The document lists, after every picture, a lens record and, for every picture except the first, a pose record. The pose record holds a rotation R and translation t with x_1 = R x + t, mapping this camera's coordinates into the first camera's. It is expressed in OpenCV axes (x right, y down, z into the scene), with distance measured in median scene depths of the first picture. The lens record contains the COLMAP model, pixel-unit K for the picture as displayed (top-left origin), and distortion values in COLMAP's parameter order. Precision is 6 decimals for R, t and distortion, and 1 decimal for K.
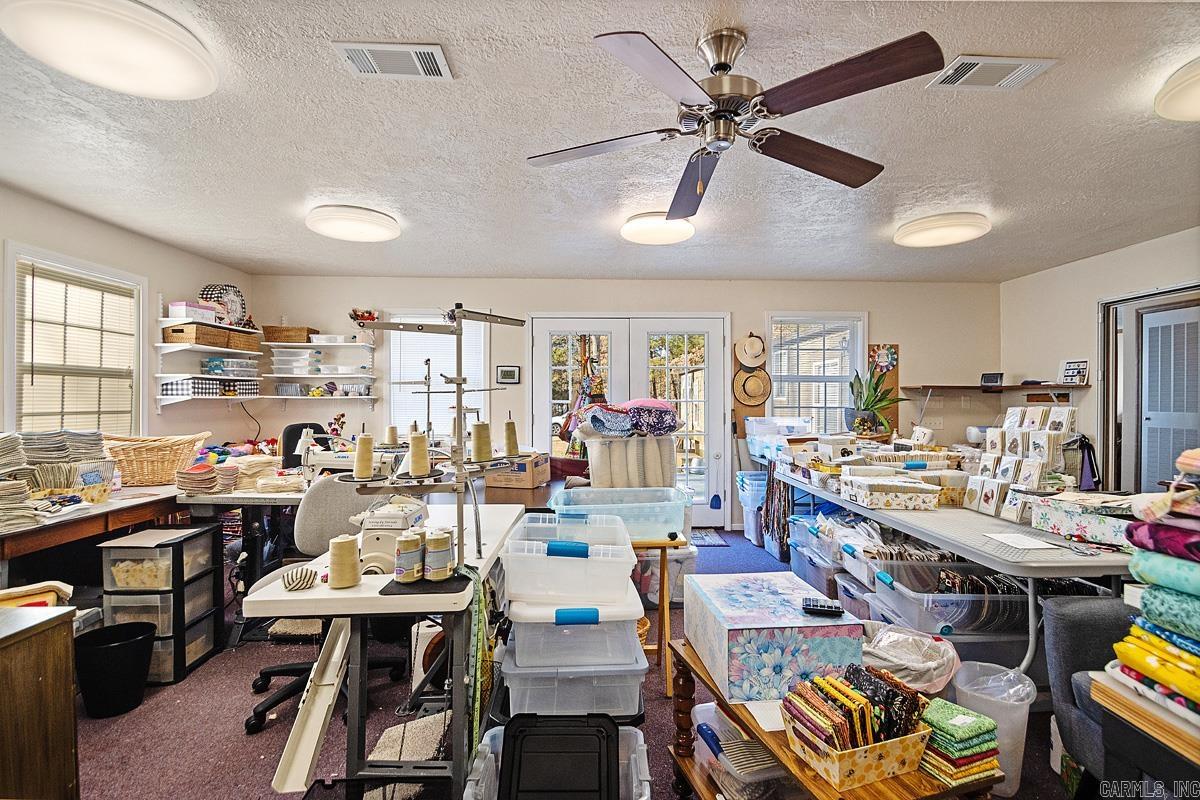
lens RADIAL K [[558.5, 0, 601.9], [0, 558.5, 398.9], [0, 0, 1]] dist [0.002161, -0.011121]
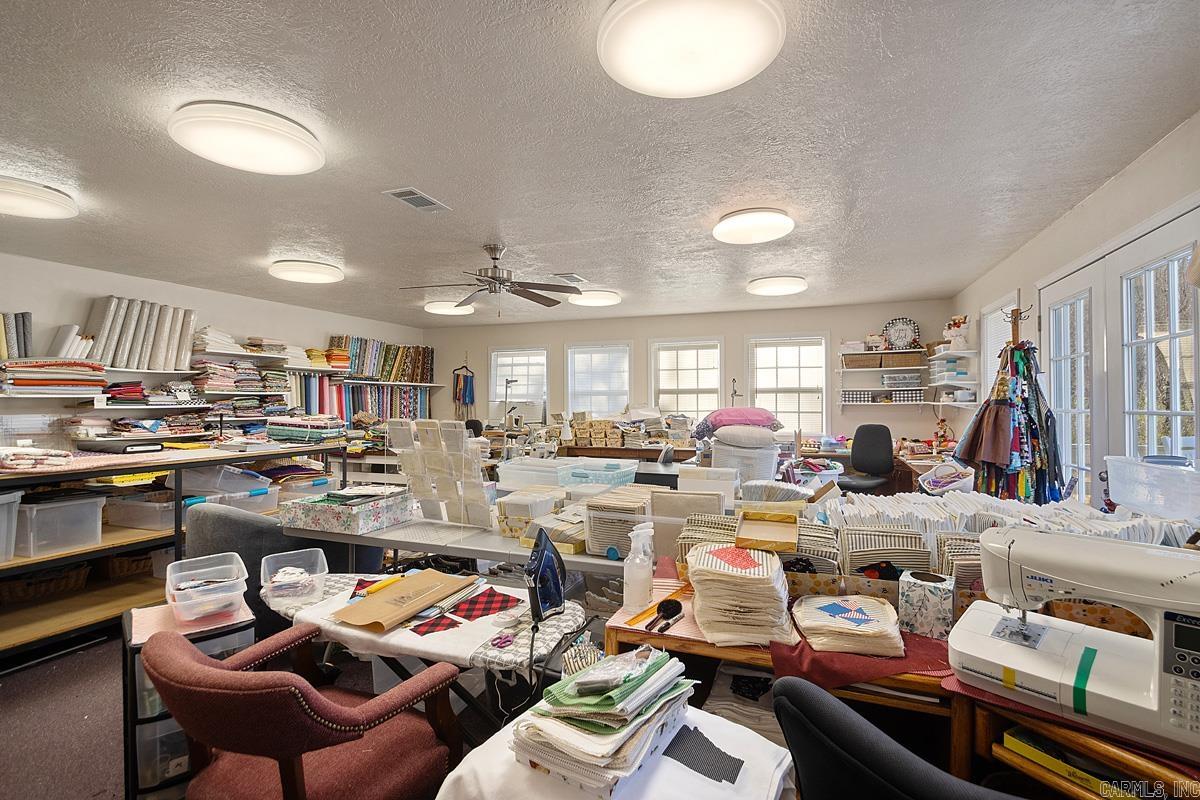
lens RADIAL K [[558.5, 0, 599.8], [0, 558.5, 401.2], [0, 0, 1]] dist [0.002161, -0.011121]
pose [[-0.375749, -0.003343, -0.926715, 0.933122], [0.000568, 0.999992, -0.003838, -0.004415], [0.926721, -0.001969, -0.375744, 0.962362]]
